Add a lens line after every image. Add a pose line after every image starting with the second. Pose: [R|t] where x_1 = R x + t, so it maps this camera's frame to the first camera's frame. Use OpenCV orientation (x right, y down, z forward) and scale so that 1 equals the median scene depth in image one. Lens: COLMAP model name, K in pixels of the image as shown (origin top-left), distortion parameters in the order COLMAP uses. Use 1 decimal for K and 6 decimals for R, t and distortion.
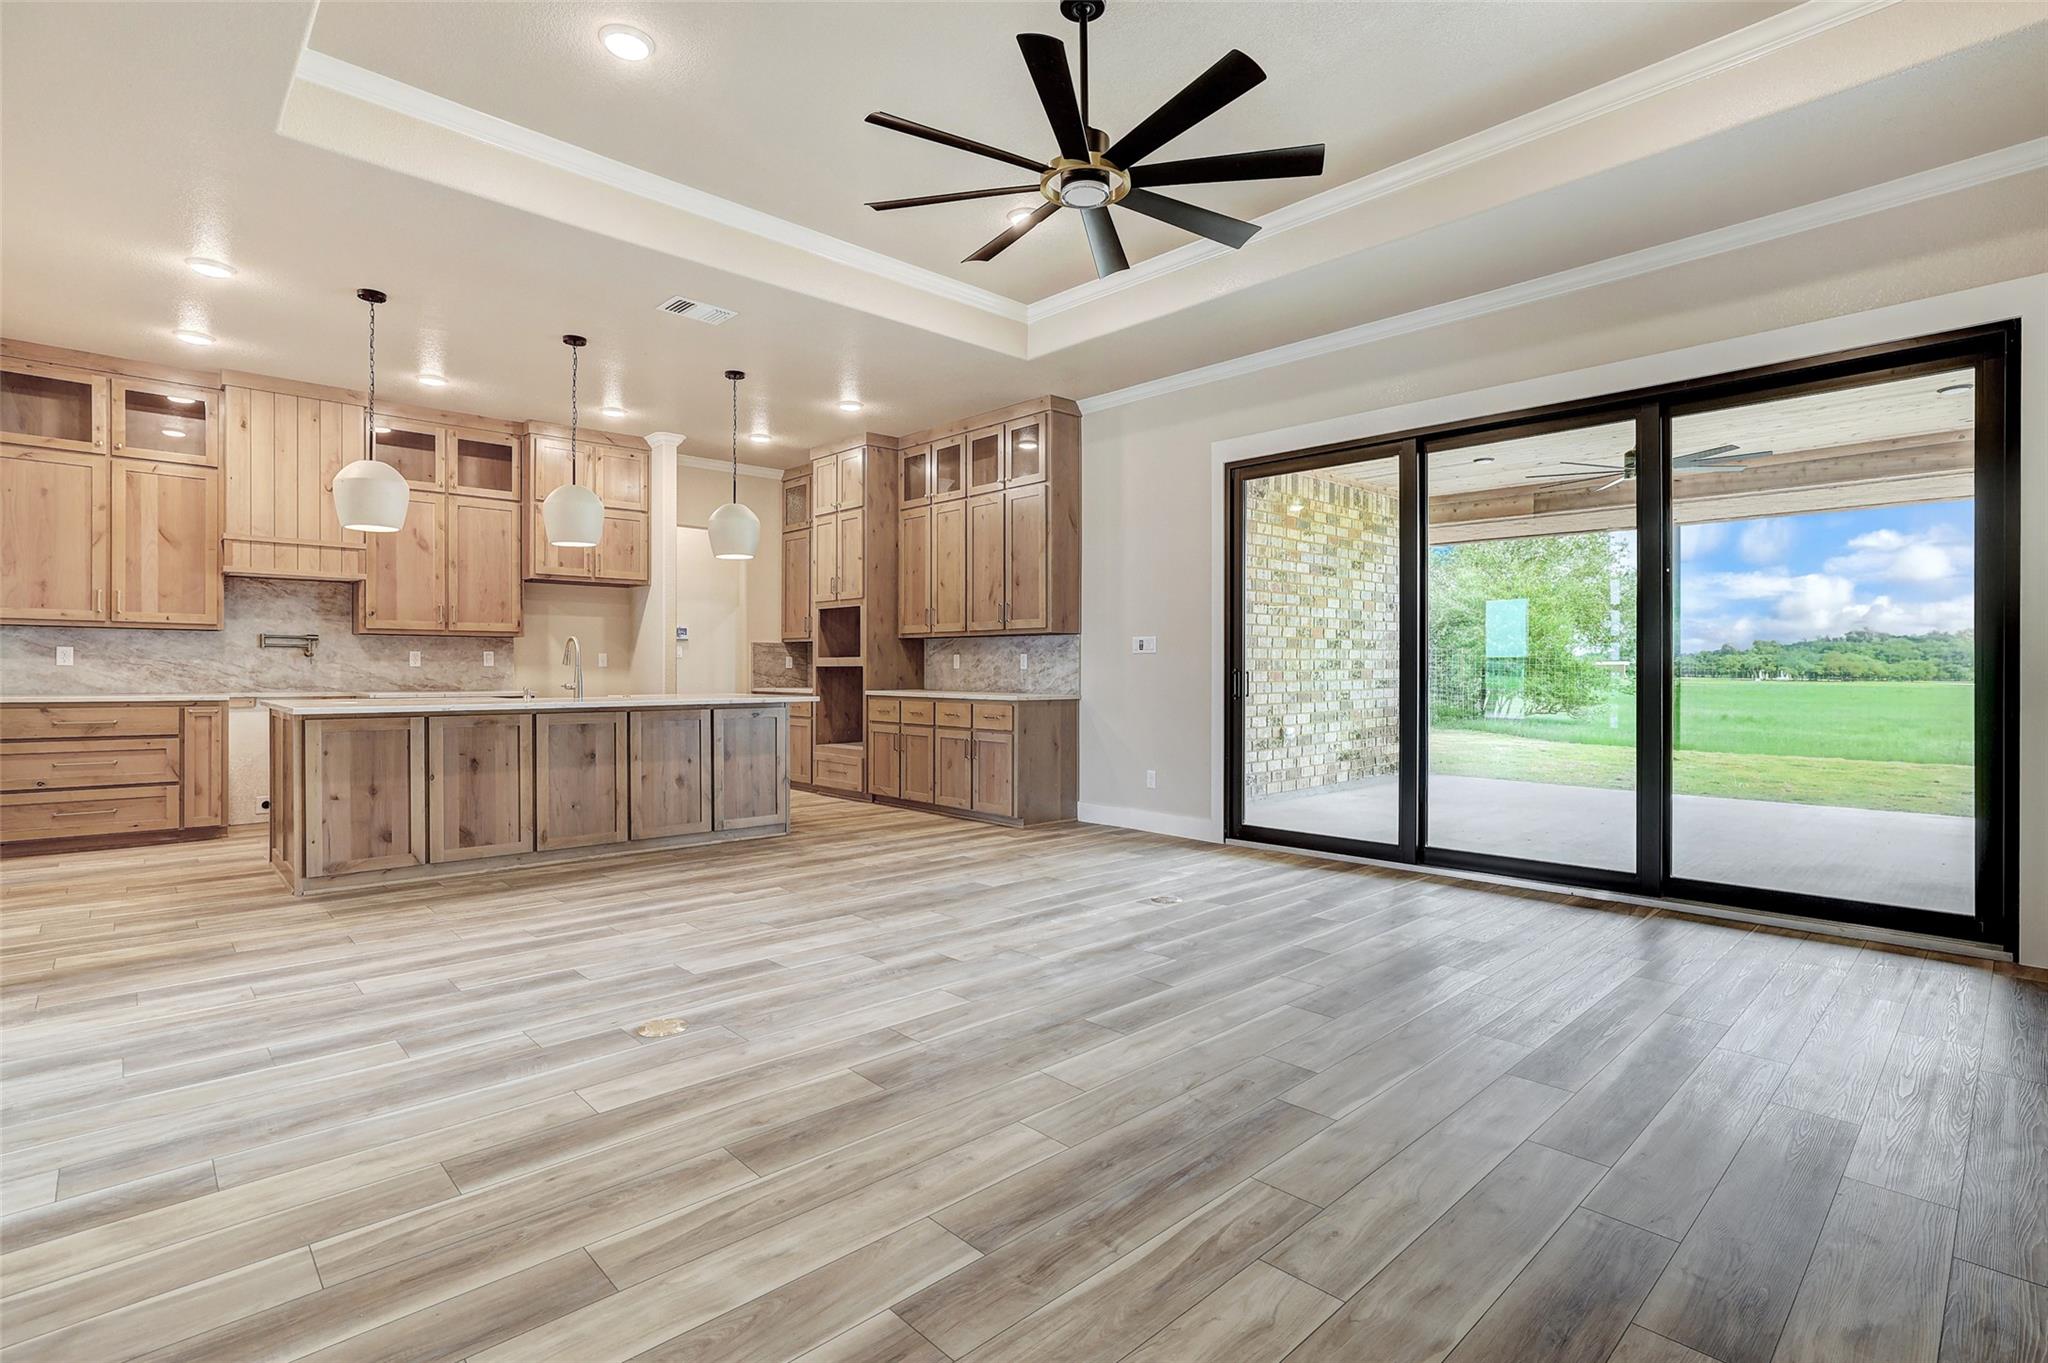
lens RADIAL K [[956.9, 0, 1043.0], [0, 956.9, 668.7], [0, 0, 1]] dist [-0.023358, 0.011437]
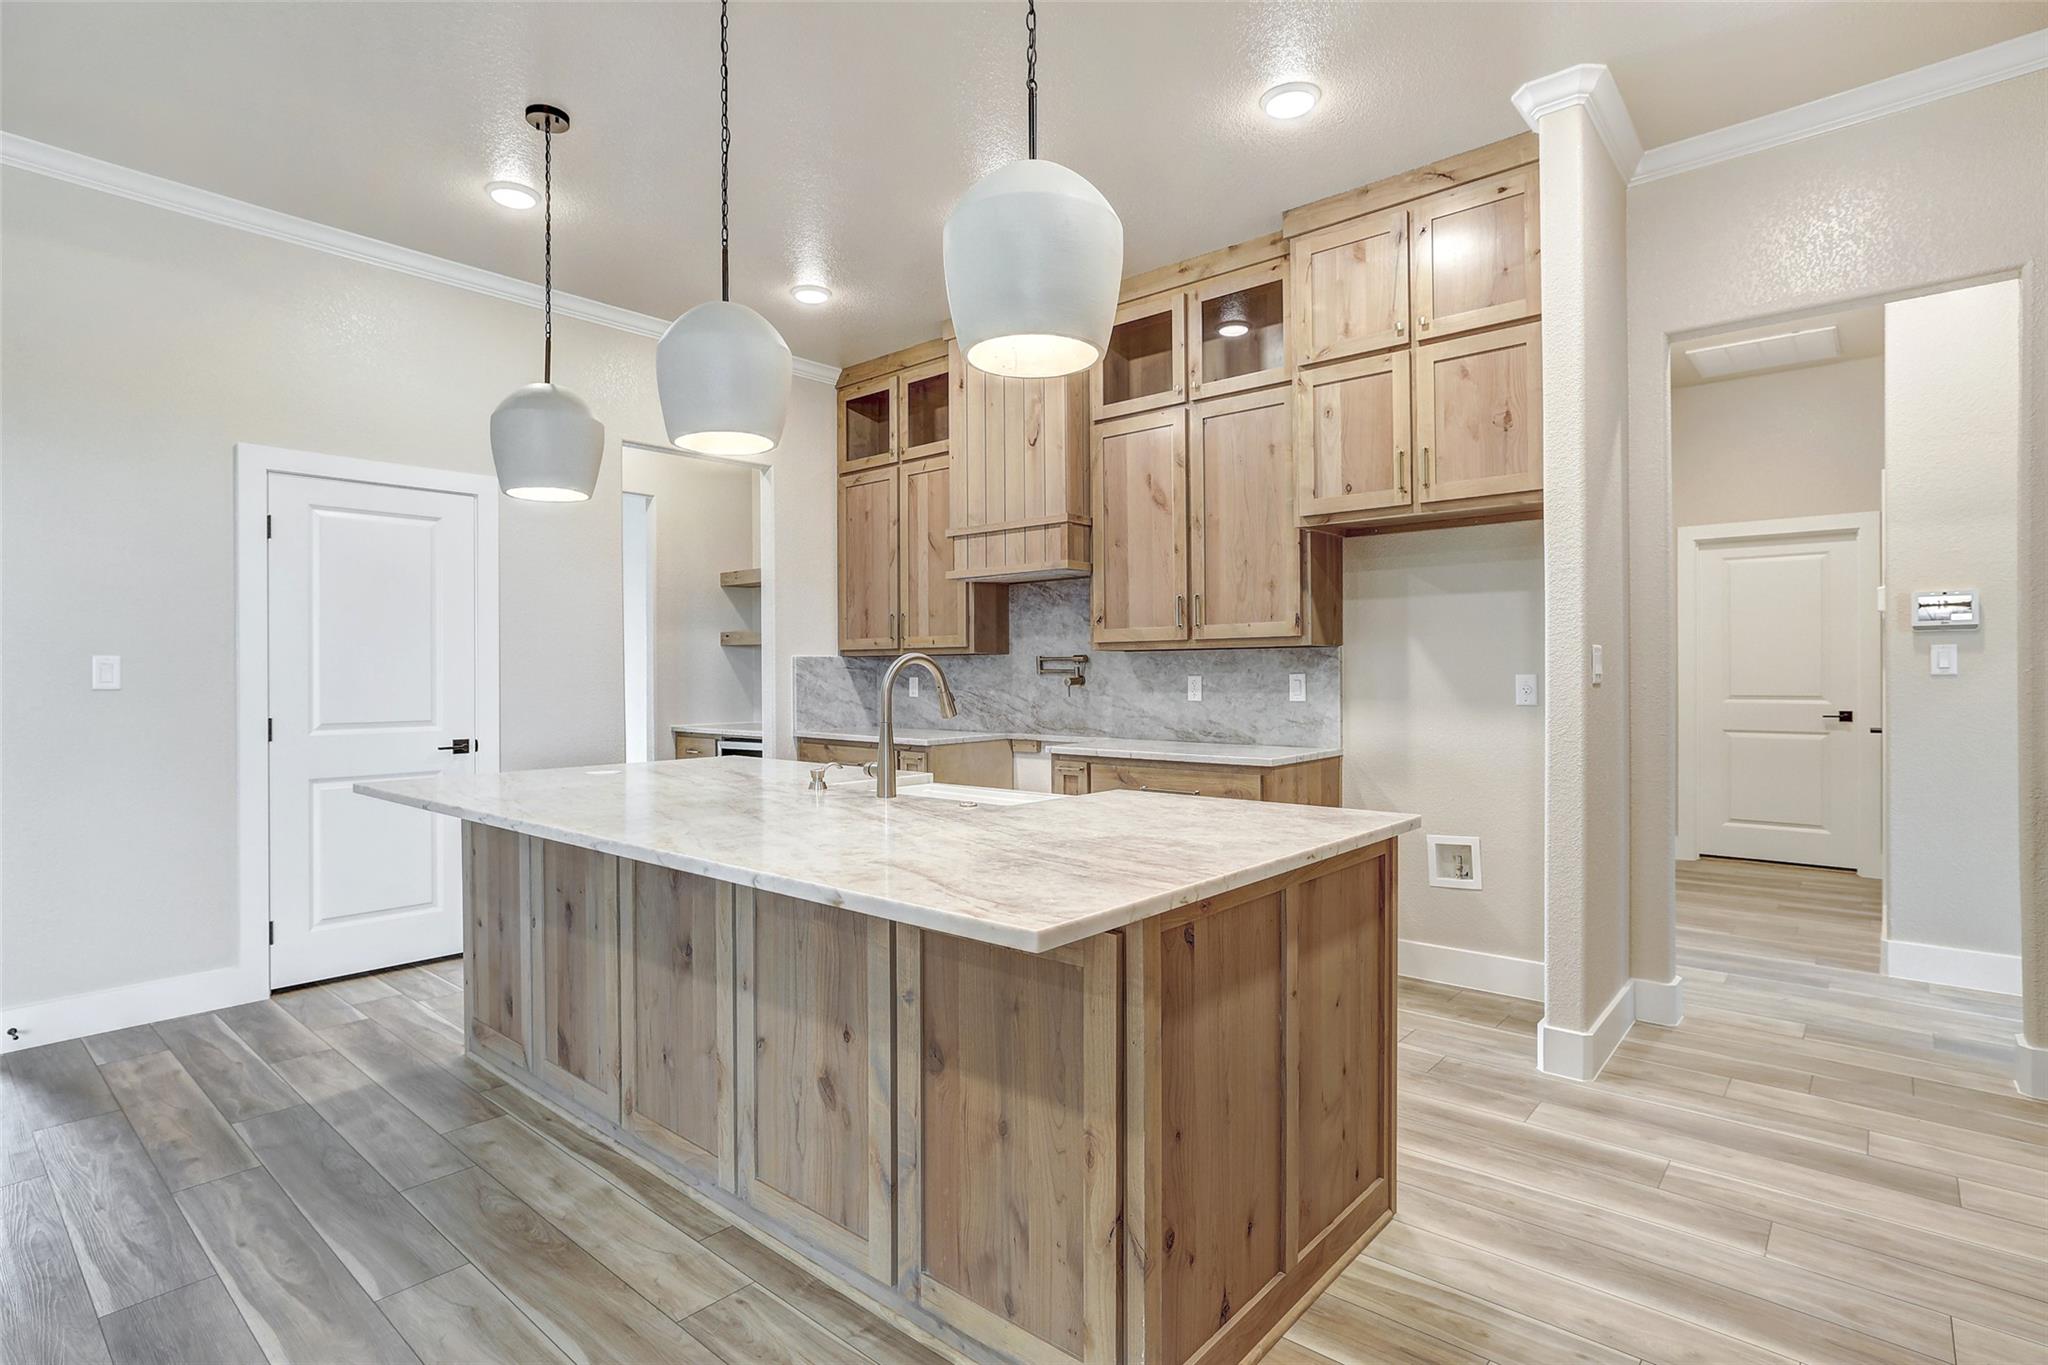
lens RADIAL K [[1007.5, 0, 1016.0], [0, 1007.5, 679.1], [0, 0, 1]] dist [-0.026899, 0.001120]
pose [[0.083773, 0.000887, -0.996484, -0.032863], [0.005240, 0.999985, 0.001331, -0.022030], [0.996471, -0.005333, 0.083767, 1.028244]]
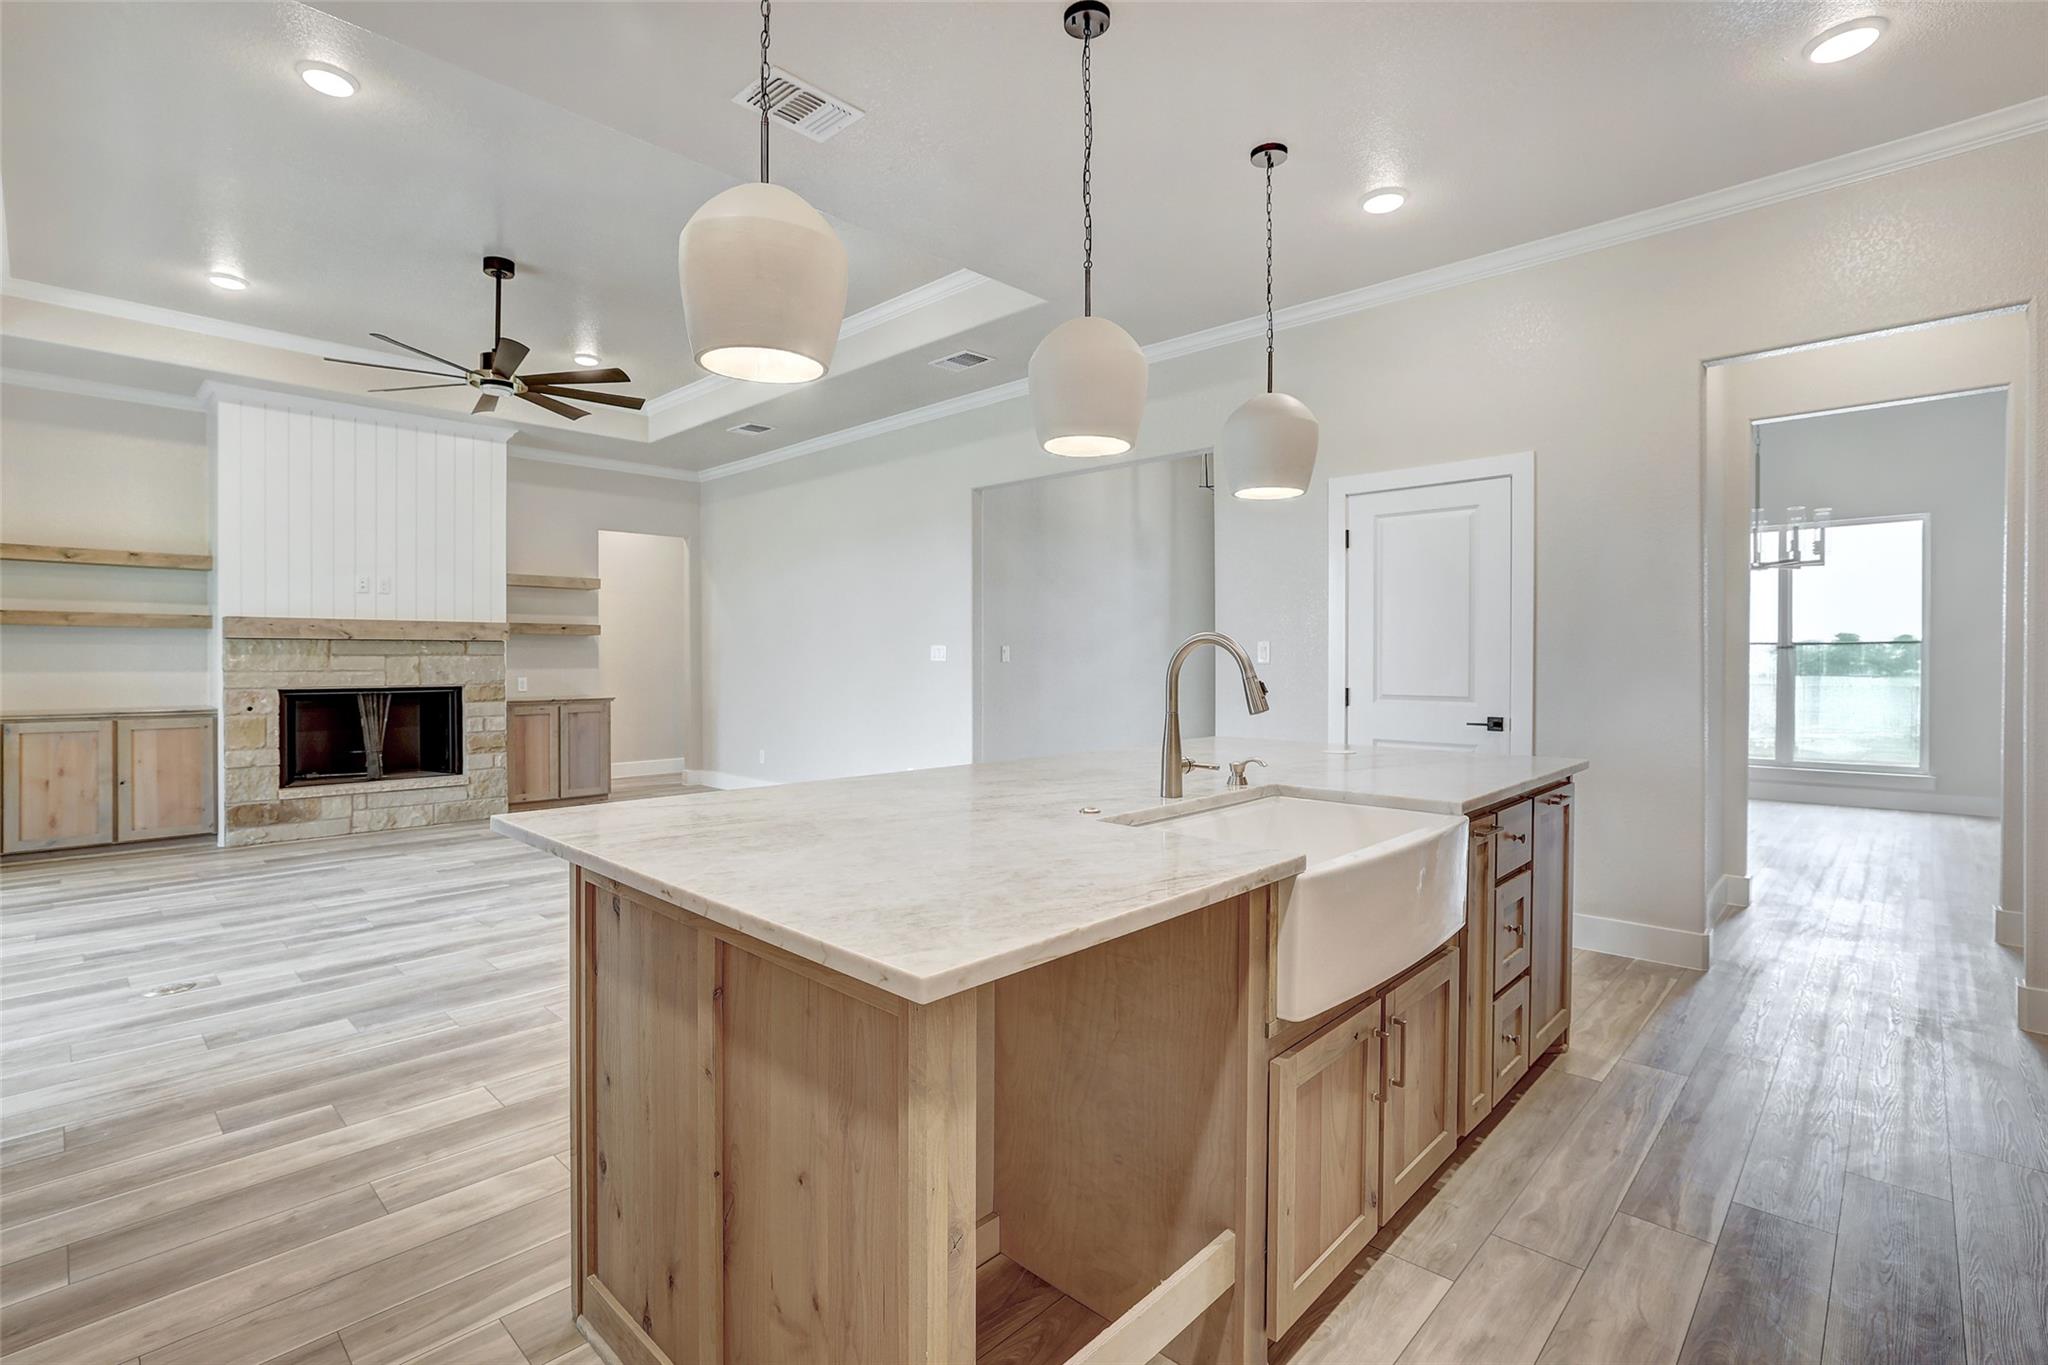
lens RADIAL K [[956.9, 0, 1021.2], [0, 956.9, 670.4], [0, 0, 1]] dist [-0.023358, 0.011437]
pose [[-0.999436, -0.000746, -0.033561, -0.414297], [-0.001100, 0.999944, 0.010558, -0.021629], [0.033551, 0.010589, -0.999381, 1.390594]]
